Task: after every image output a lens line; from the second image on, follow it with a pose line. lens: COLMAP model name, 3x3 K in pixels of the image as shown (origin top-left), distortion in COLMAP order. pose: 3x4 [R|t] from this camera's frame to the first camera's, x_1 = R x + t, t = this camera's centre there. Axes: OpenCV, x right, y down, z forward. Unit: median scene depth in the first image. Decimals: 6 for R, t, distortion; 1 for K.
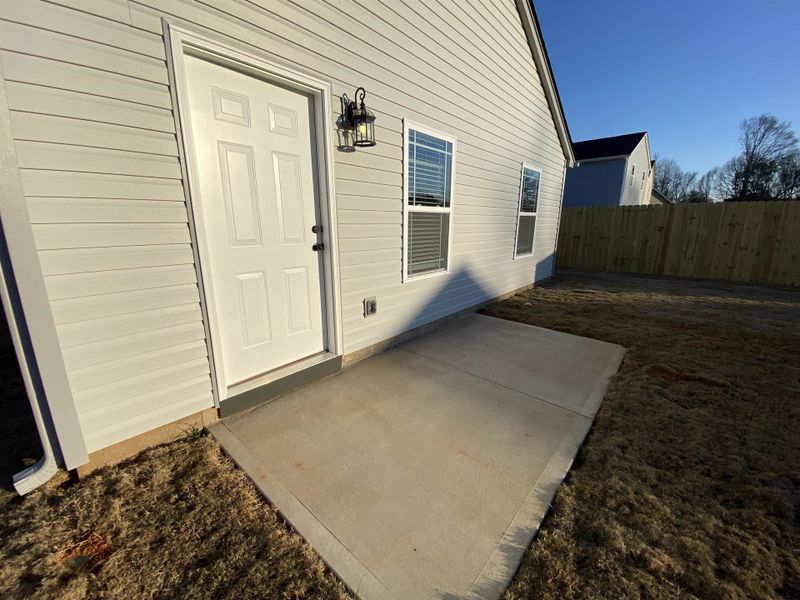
lens RADIAL K [[319.7, 0, 400.0], [0, 319.7, 300.0], [0, 0, 1]] dist [0.000864, -0.000087]
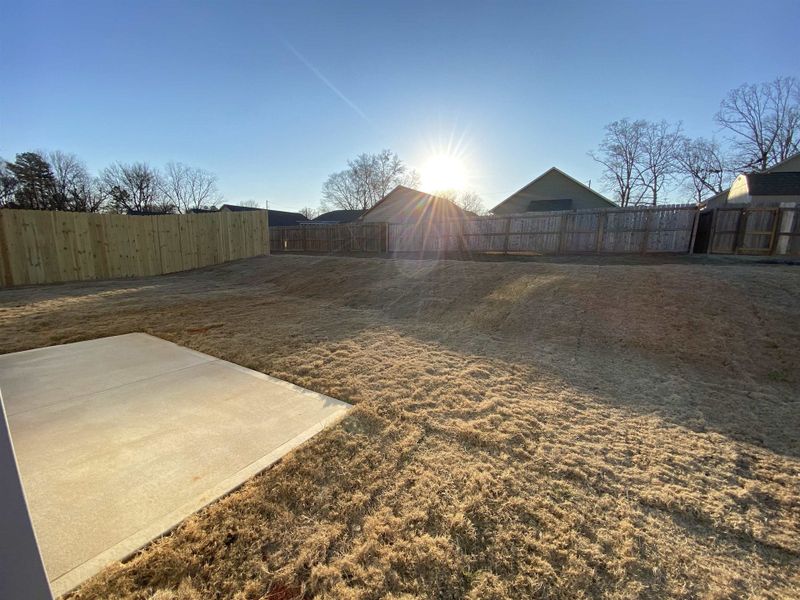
lens RADIAL K [[319.7, 0, 400.0], [0, 319.7, 300.0], [0, 0, 1]] dist [0.000864, -0.000087]
pose [[-0.179161, -0.186161, 0.966046, -1.004885], [0.207730, 0.952638, 0.222103, -0.054096], [-0.961639, 0.240469, -0.132005, 0.348343]]
